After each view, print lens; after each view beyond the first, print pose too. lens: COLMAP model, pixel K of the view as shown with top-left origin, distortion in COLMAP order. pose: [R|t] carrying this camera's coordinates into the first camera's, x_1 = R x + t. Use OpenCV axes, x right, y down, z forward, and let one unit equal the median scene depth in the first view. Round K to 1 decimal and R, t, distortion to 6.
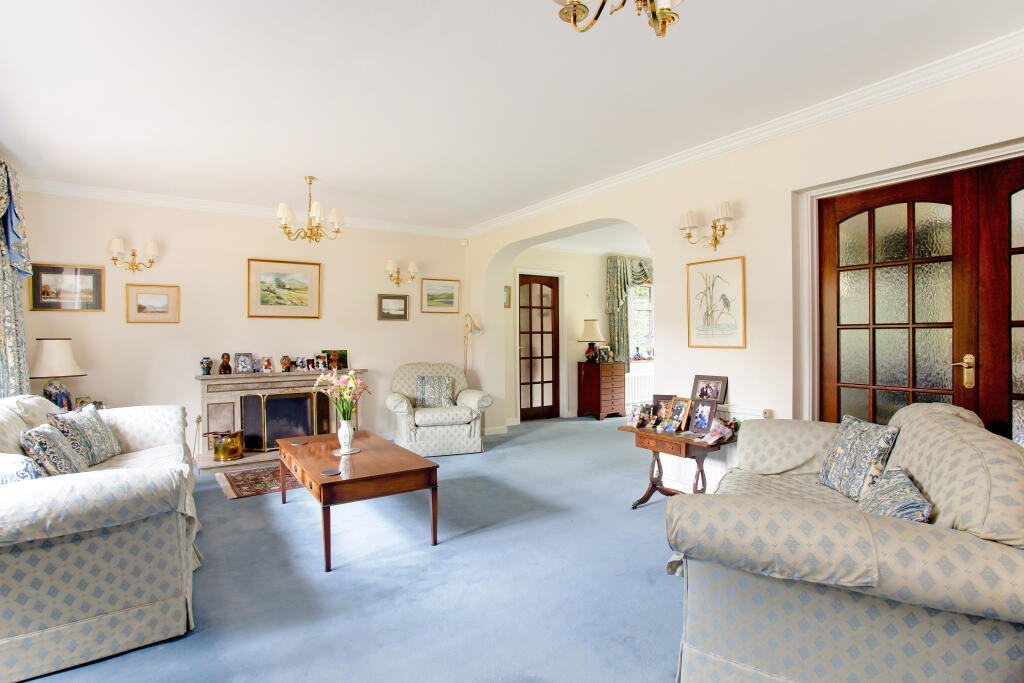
lens RADIAL K [[518.0, 0, 515.7], [0, 518.0, 339.8], [0, 0, 1]] dist [-0.050005, 0.001555]
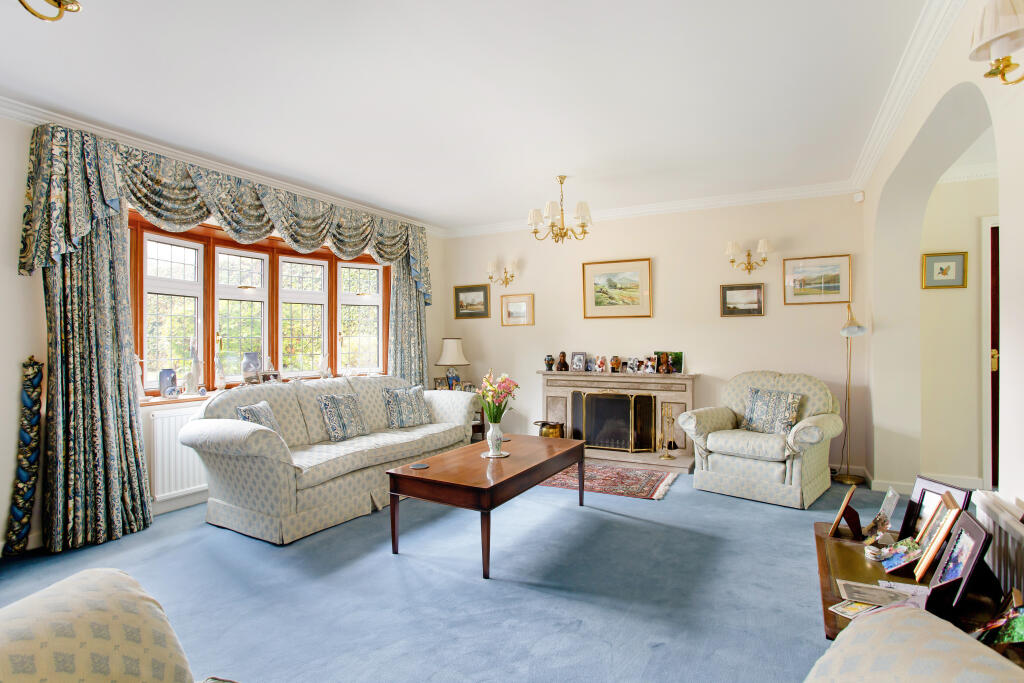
lens RADIAL K [[518.0, 0, 515.7], [0, 518.0, 339.8], [0, 0, 1]] dist [-0.050005, 0.001555]
pose [[0.449102, 0.003078, -0.893475, 0.303329], [-0.006365, 0.999980, 0.000246, 0.000487], [0.893458, 0.005577, 0.449113, 0.320107]]
